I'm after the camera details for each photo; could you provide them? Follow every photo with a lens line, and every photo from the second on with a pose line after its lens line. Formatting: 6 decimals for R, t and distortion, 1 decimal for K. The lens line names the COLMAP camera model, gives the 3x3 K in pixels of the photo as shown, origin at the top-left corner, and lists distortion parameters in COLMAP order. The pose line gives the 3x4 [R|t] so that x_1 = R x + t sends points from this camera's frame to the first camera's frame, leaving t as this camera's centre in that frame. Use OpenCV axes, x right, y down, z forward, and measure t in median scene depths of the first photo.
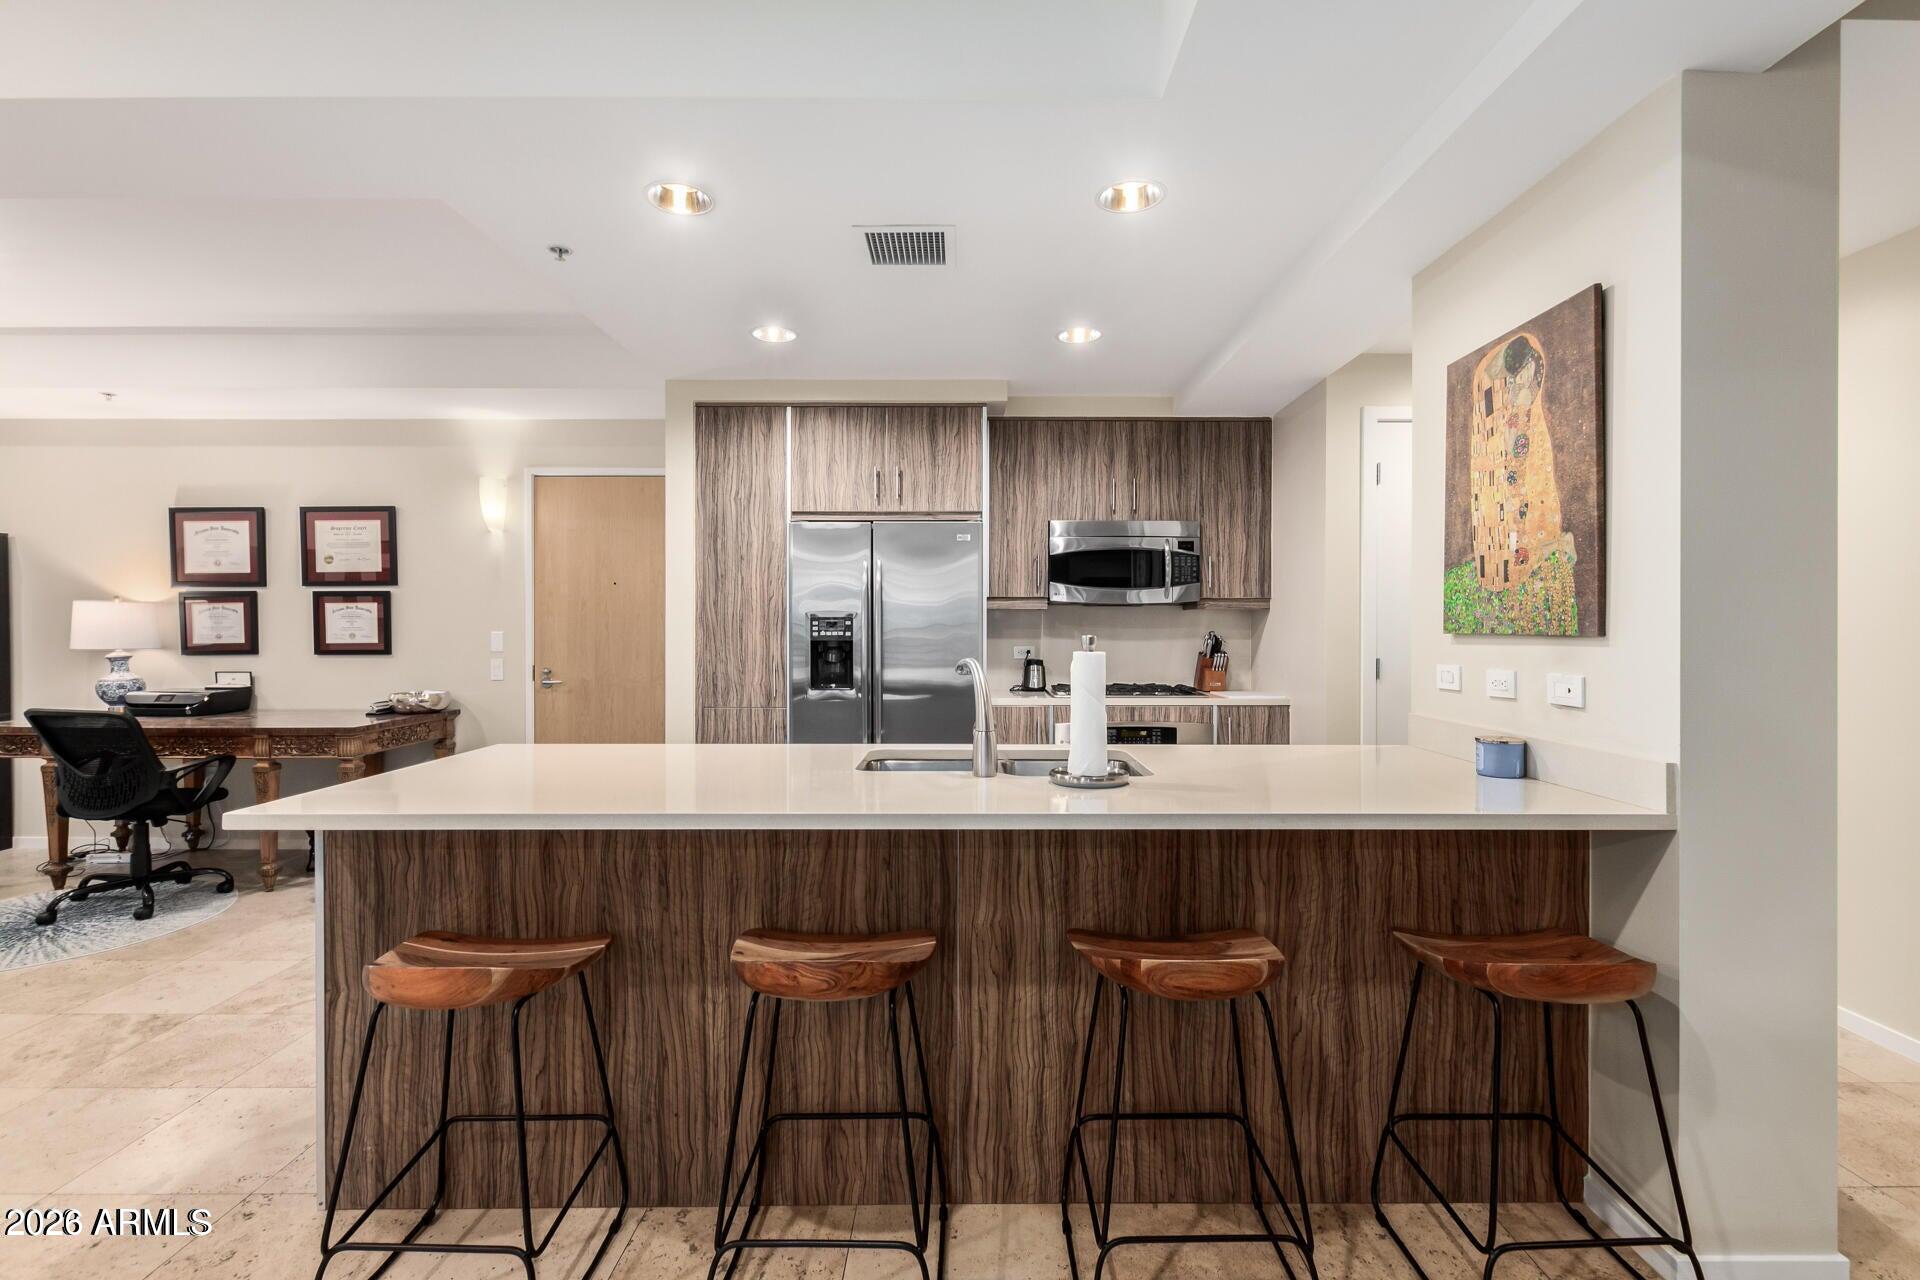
lens RADIAL K [[881.8, 0, 966.2], [0, 881.8, 630.8], [0, 0, 1]] dist [0.004546, -0.000551]
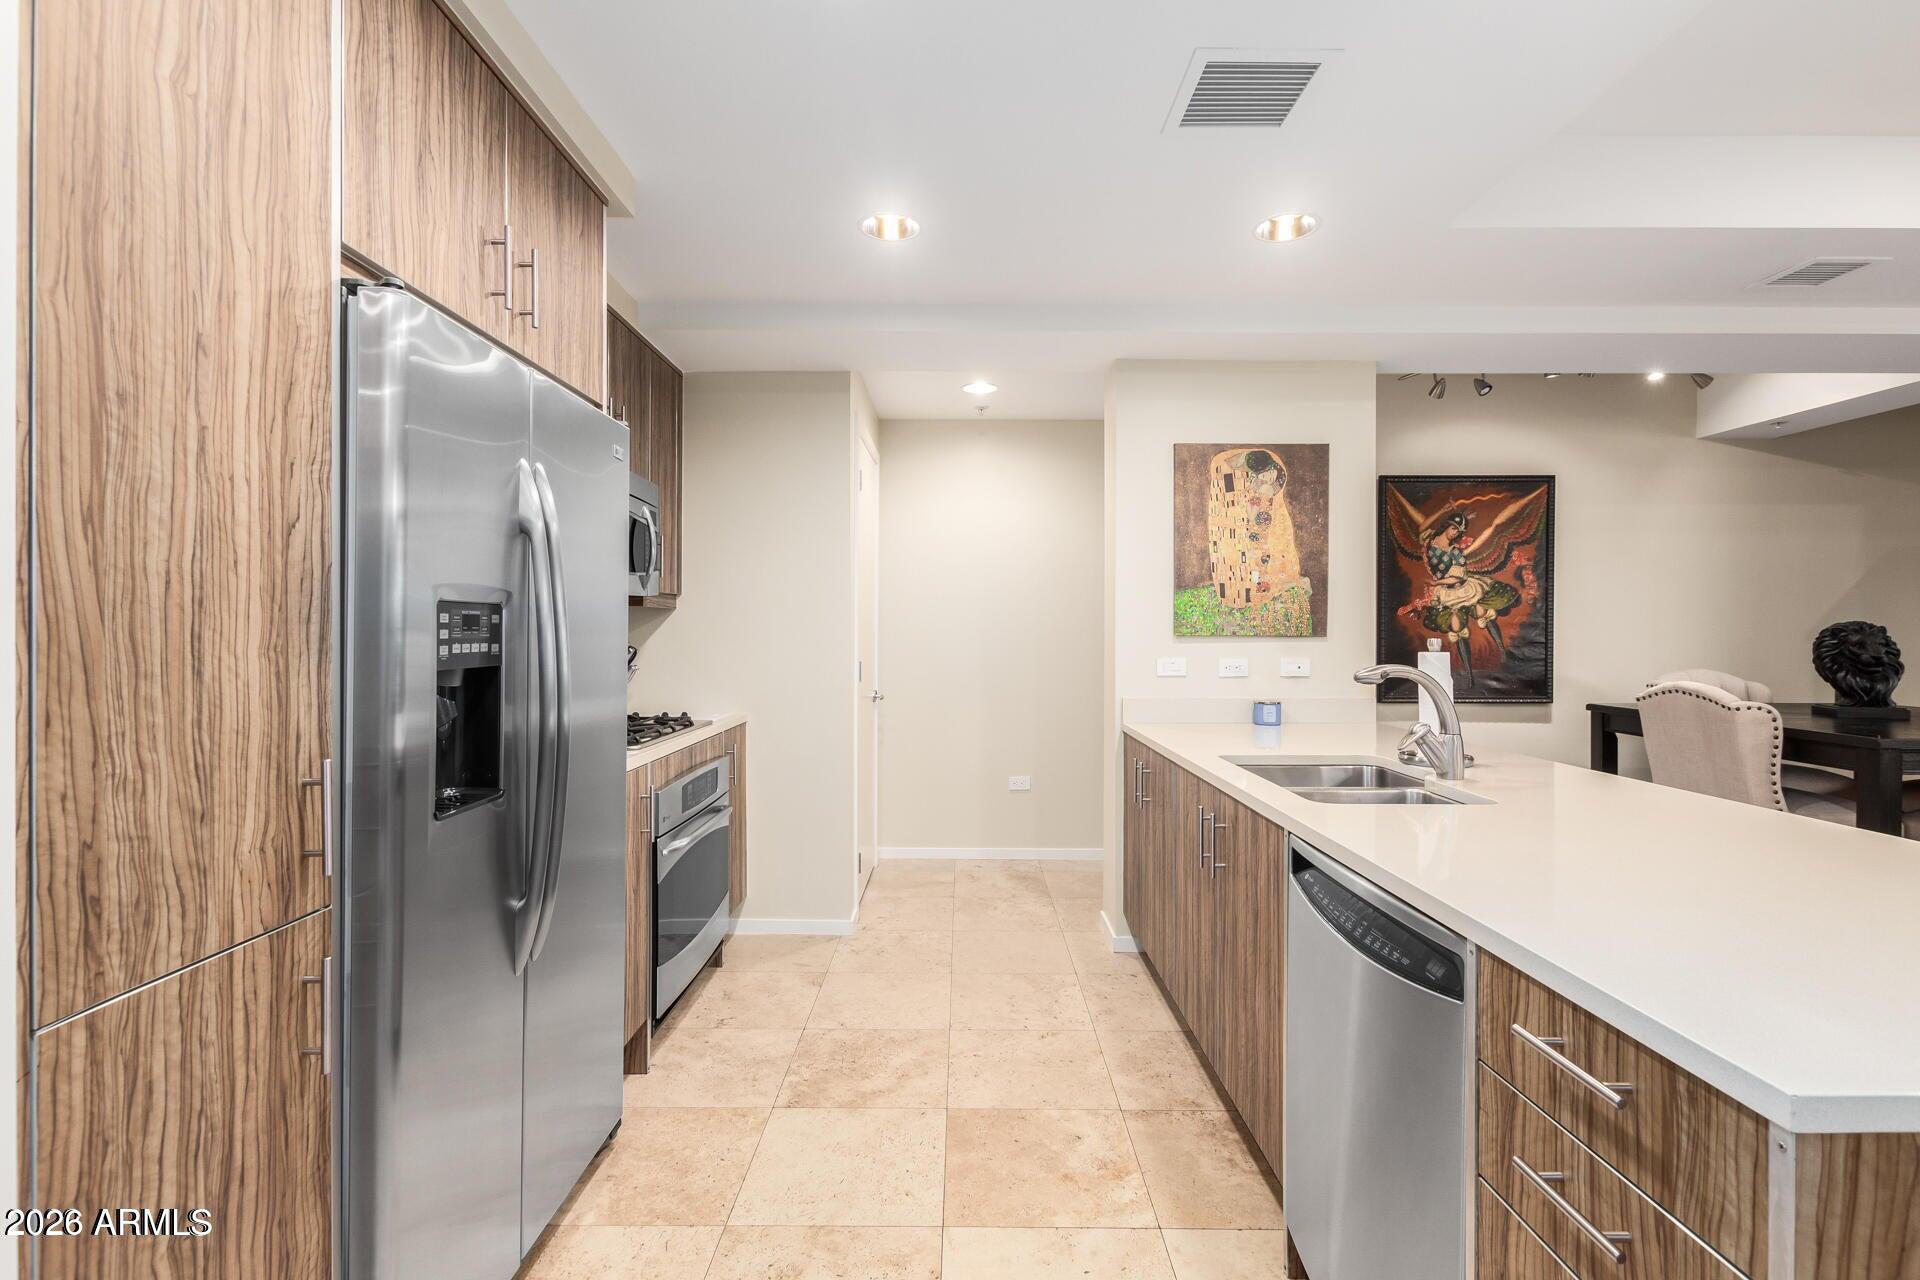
lens RADIAL K [[881.8, 0, 966.2], [0, 881.8, 630.8], [0, 0, 1]] dist [0.004546, -0.000551]
pose [[-0.005441, 0.000303, 0.999985, -0.499074], [0.003348, 0.999994, -0.000285, -0.003080], [-0.999980, 0.003347, -0.005442, 0.790844]]
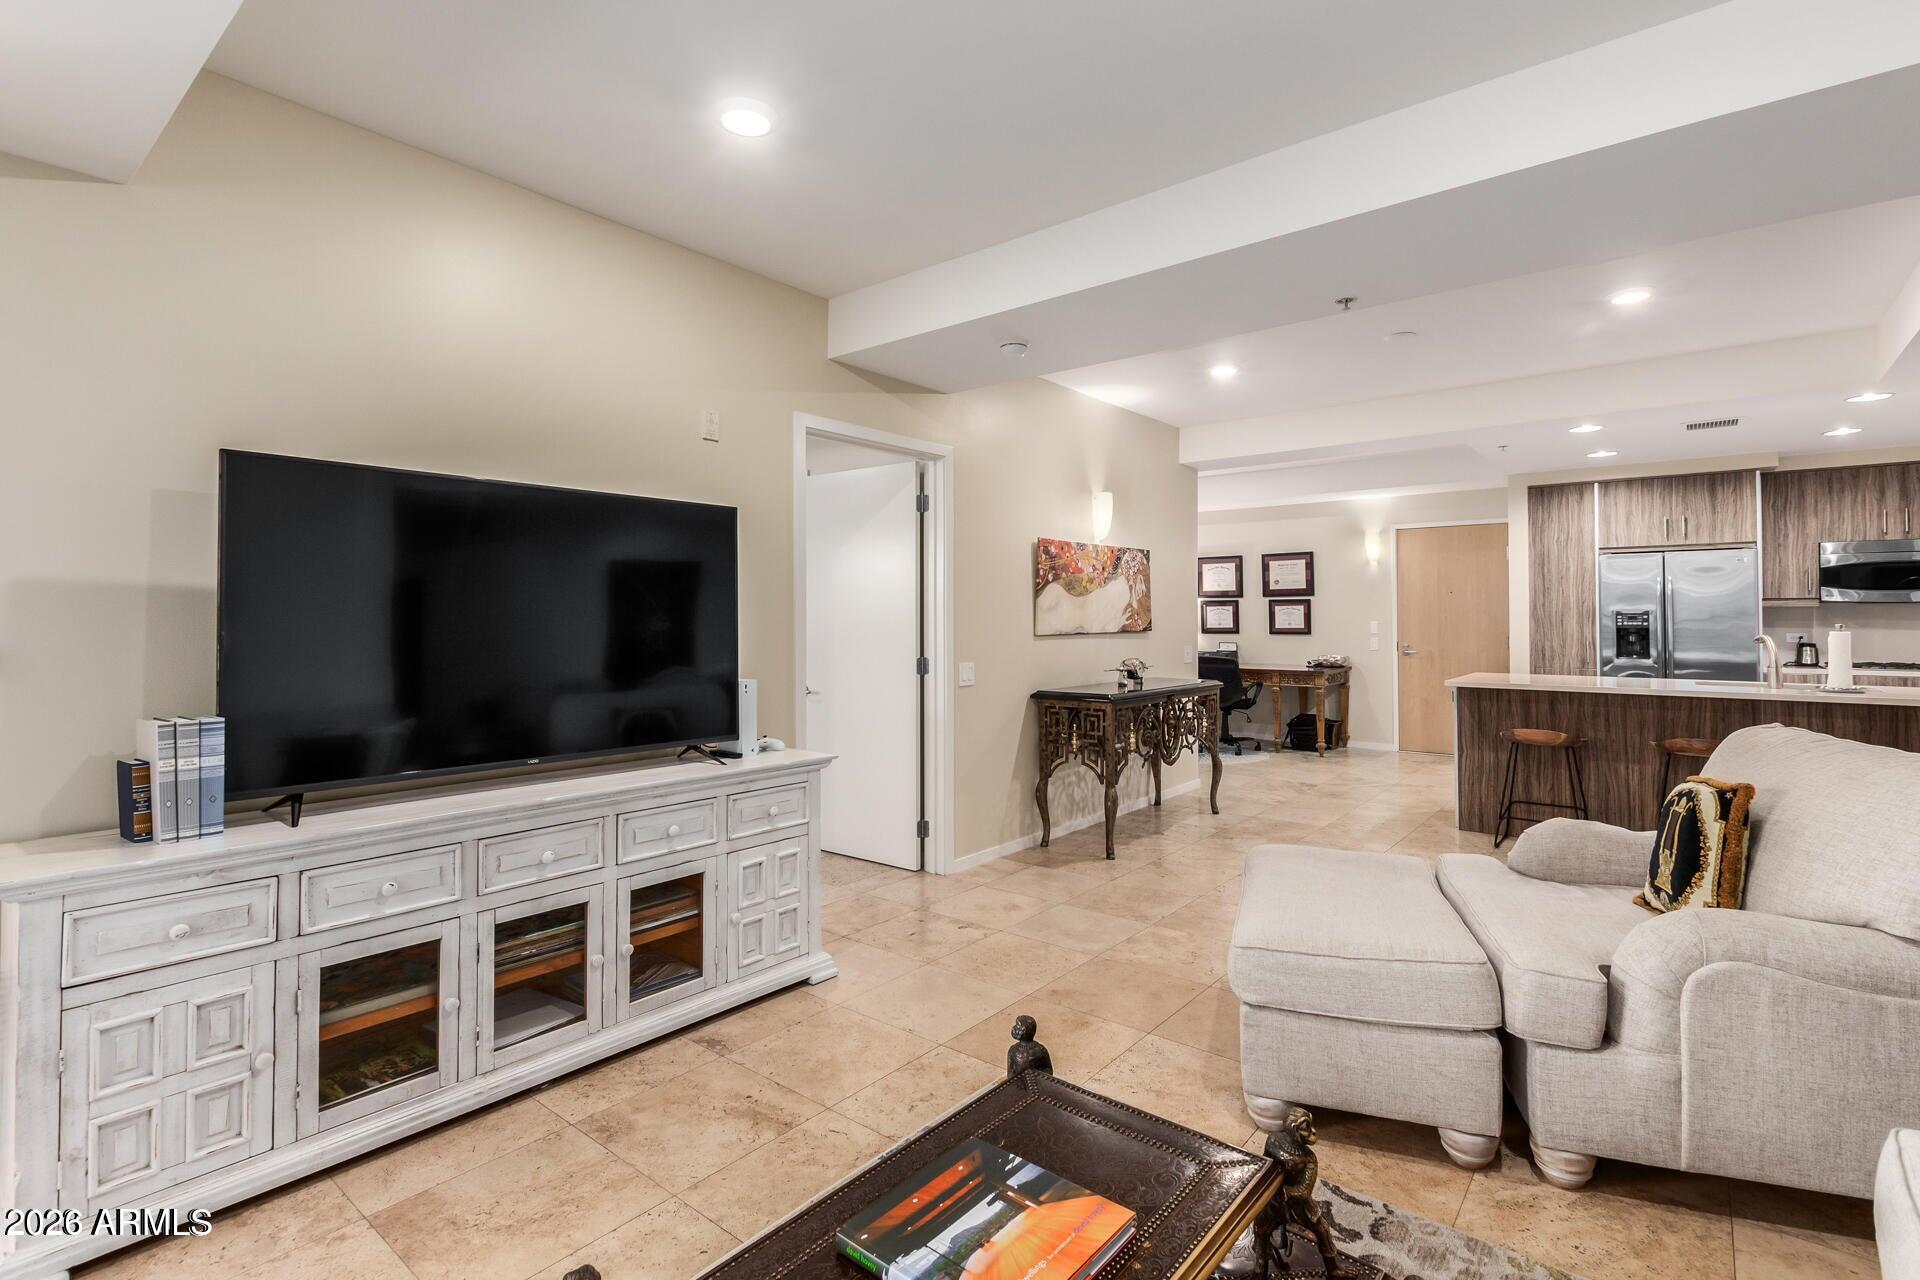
lens RADIAL K [[888.0, 0, 959.4], [0, 888.0, 601.8], [0, 0, 1]] dist [0.002782, -0.004494]
pose [[0.773244, -0.012180, -0.633991, -0.073764], [-0.002222, 0.999757, -0.021917, 0.001801], [0.634104, 0.018356, 0.773030, -0.995880]]
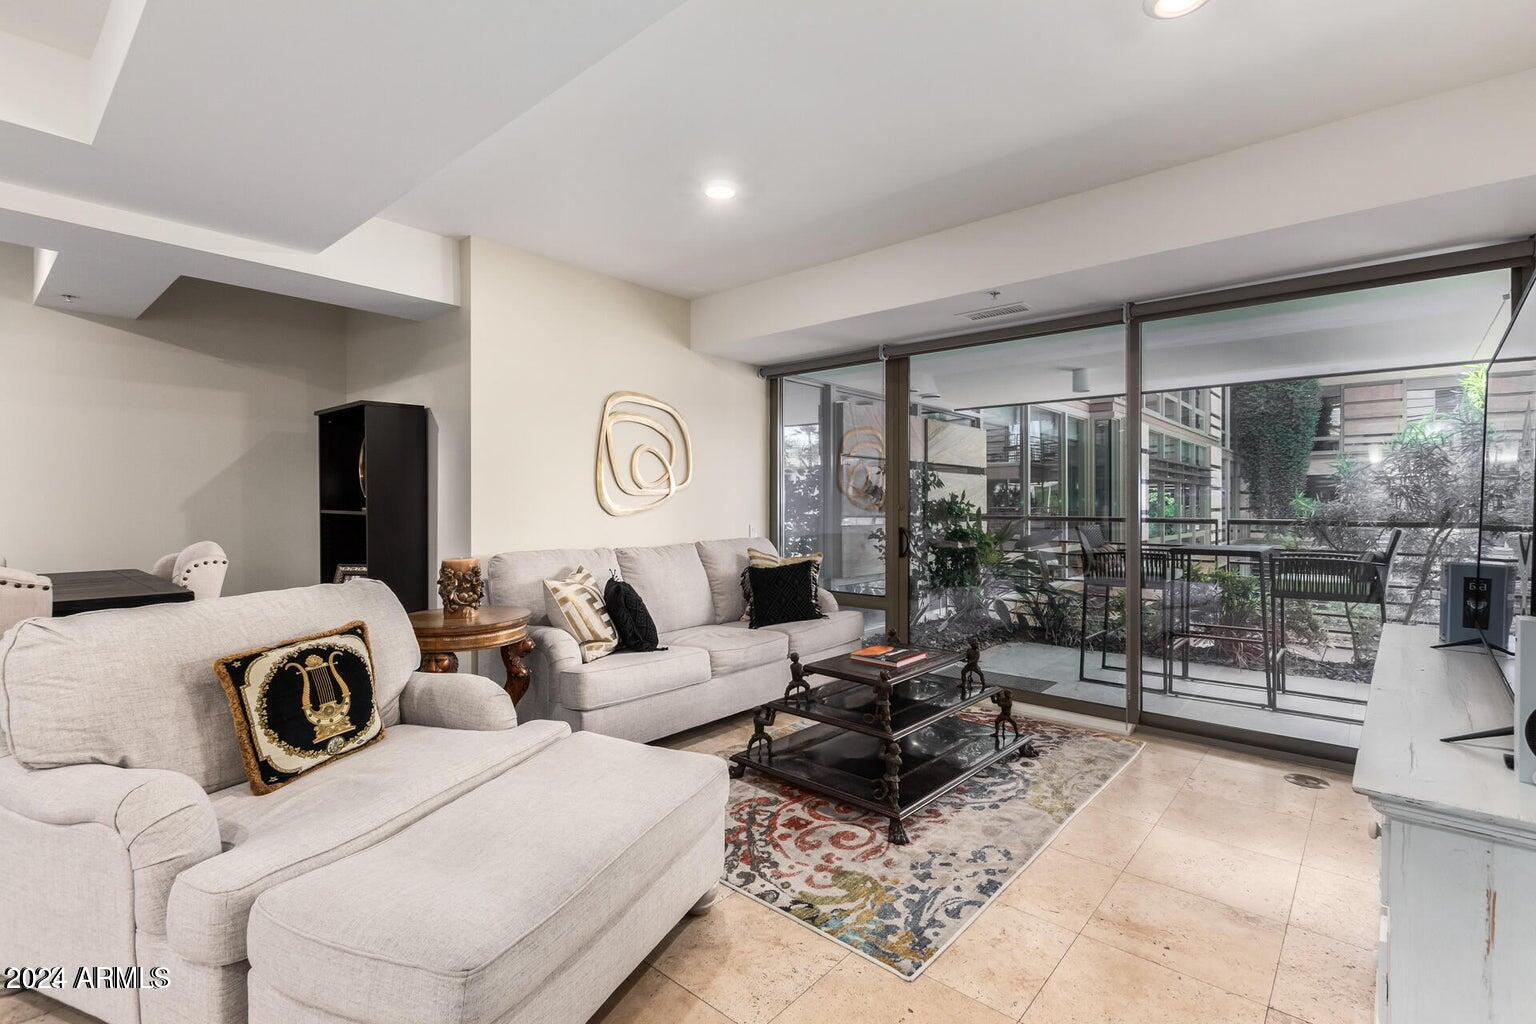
lens RADIAL K [[705.4, 0, 773.0], [0, 705.4, 504.6], [0, 0, 1]] dist [0.004546, -0.000551]
pose [[-0.758043, 0.000007, 0.652205, -0.653558], [0.003835, 0.999983, 0.004447, 0.003495], [-0.652194, 0.005872, -0.758030, -0.100247]]
